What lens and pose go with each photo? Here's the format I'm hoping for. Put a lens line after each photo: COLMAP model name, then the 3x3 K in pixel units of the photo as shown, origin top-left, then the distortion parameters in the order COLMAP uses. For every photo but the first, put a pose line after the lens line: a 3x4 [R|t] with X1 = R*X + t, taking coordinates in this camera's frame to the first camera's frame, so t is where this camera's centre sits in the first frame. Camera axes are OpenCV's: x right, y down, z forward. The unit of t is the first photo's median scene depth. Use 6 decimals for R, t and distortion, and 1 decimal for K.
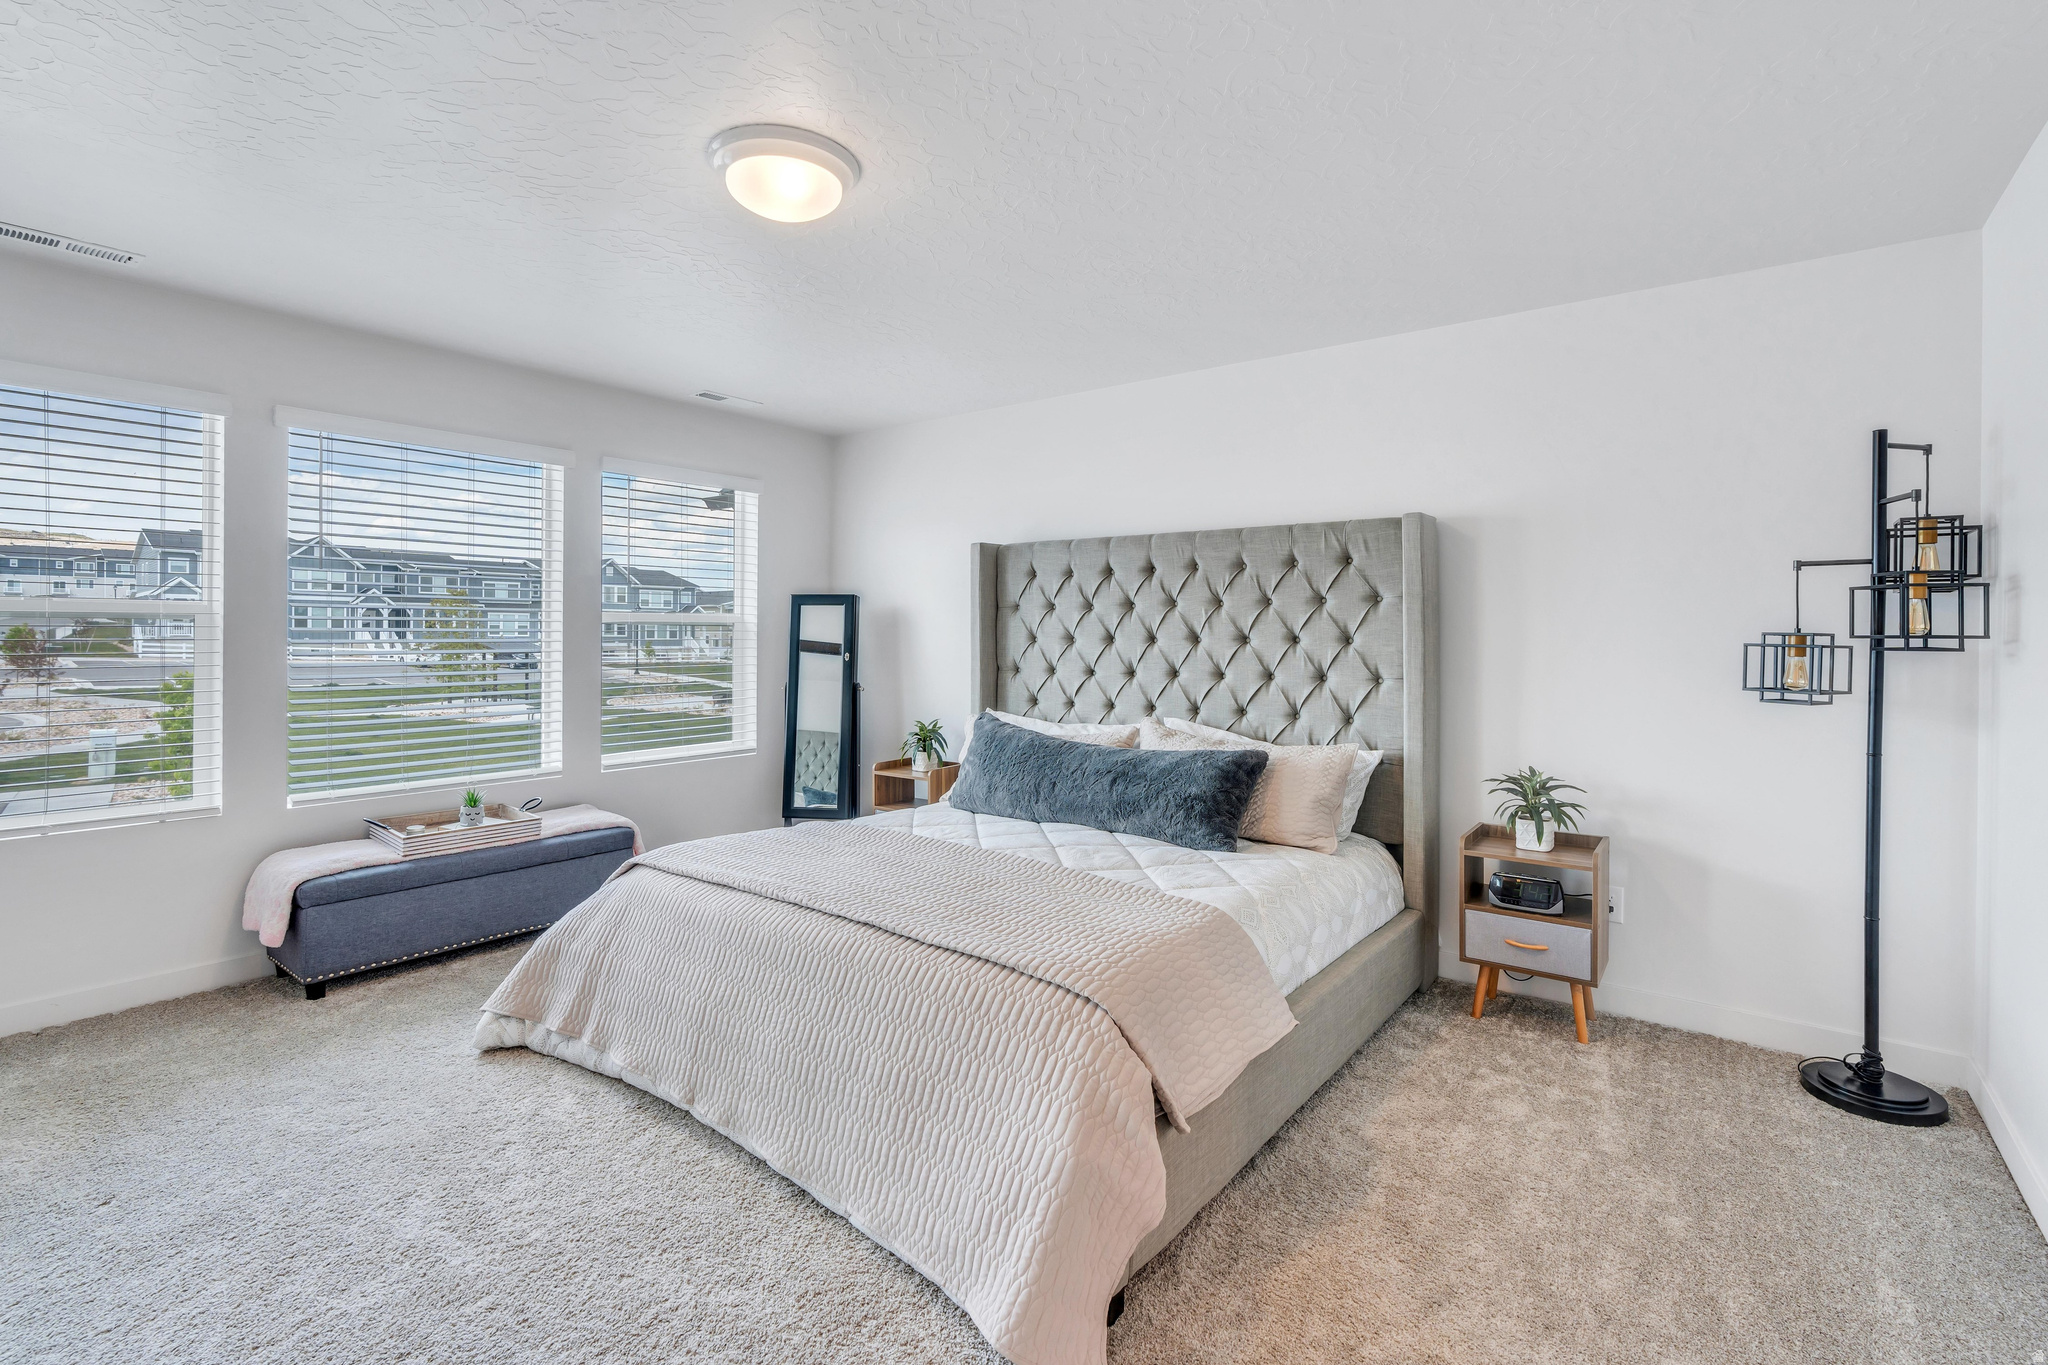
lens RADIAL K [[942.3, 0, 1026.4], [0, 942.3, 653.1], [0, 0, 1]] dist [-0.002143, -0.000035]
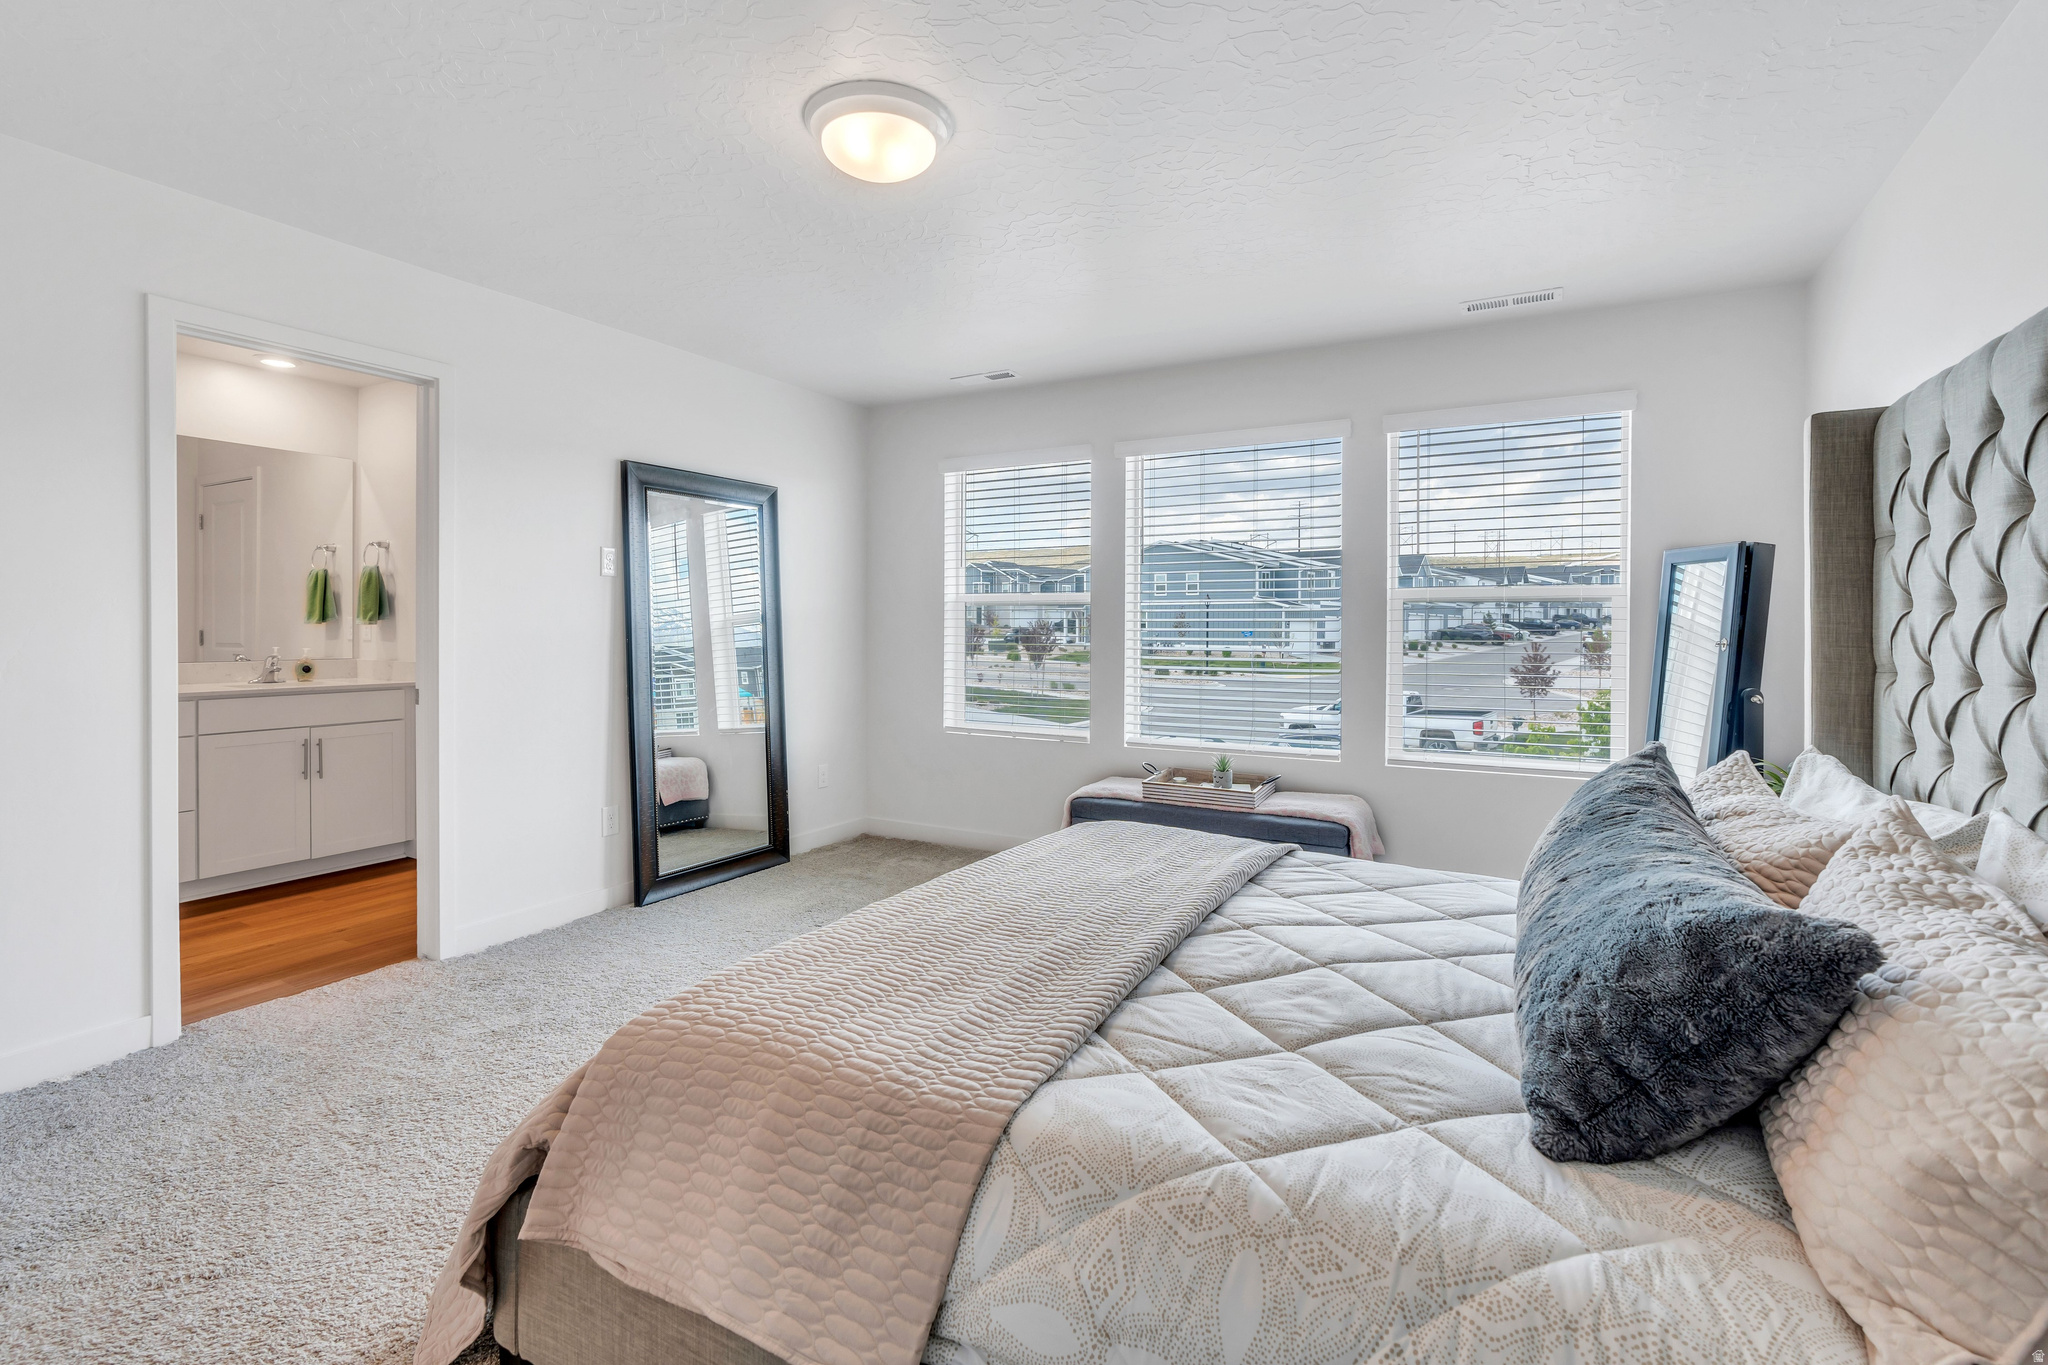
lens RADIAL K [[942.3, 0, 1026.4], [0, 942.3, 653.1], [0, 0, 1]] dist [-0.002143, -0.000035]
pose [[0.139942, 0.019489, -0.989968, 0.415054], [-0.022817, 0.999604, 0.016453, 0.012096], [0.989897, 0.020286, 0.140331, 0.556355]]
